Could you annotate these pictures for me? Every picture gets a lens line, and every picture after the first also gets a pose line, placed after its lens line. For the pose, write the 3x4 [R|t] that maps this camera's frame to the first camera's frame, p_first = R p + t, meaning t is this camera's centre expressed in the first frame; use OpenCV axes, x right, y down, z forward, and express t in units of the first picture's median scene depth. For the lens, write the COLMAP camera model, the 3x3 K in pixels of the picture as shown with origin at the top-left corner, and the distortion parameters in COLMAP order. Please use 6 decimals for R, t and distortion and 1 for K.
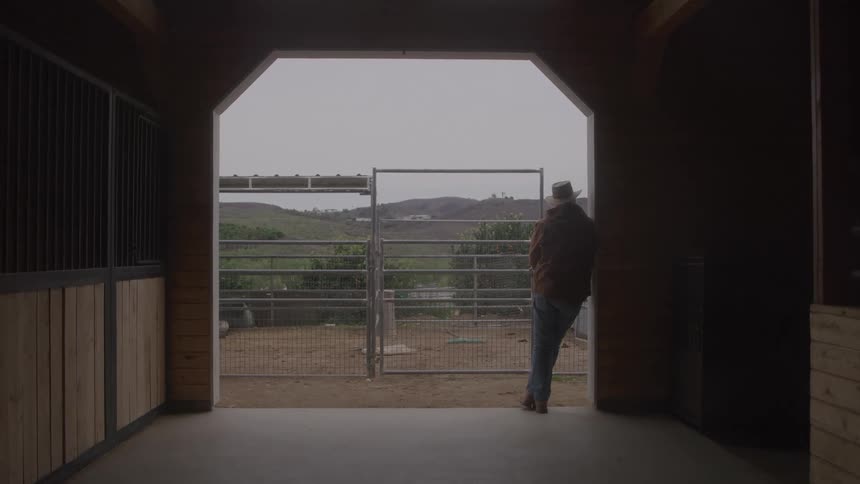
lens RADIAL K [[758.5, 0, 430.0], [0, 758.5, 242.0], [0, 0, 1]] dist [0.000836, 0.000617]
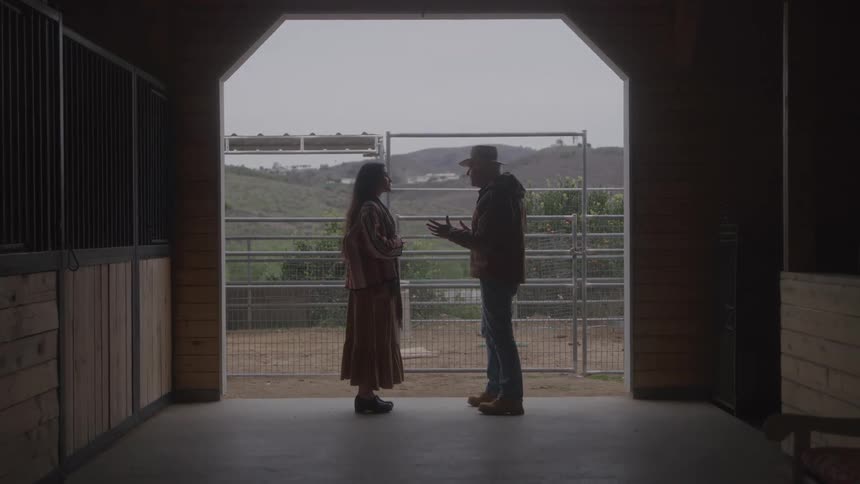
lens RADIAL K [[643.8, 0, 430.0], [0, 643.8, 242.0], [0, 0, 1]] dist [0.000526, 0.000495]
pose [[0.999512, -0.004744, -0.030873, -0.004292], [0.005802, 0.999396, 0.034274, 0.001677], [0.030692, -0.034437, 0.998935, 0.272066]]
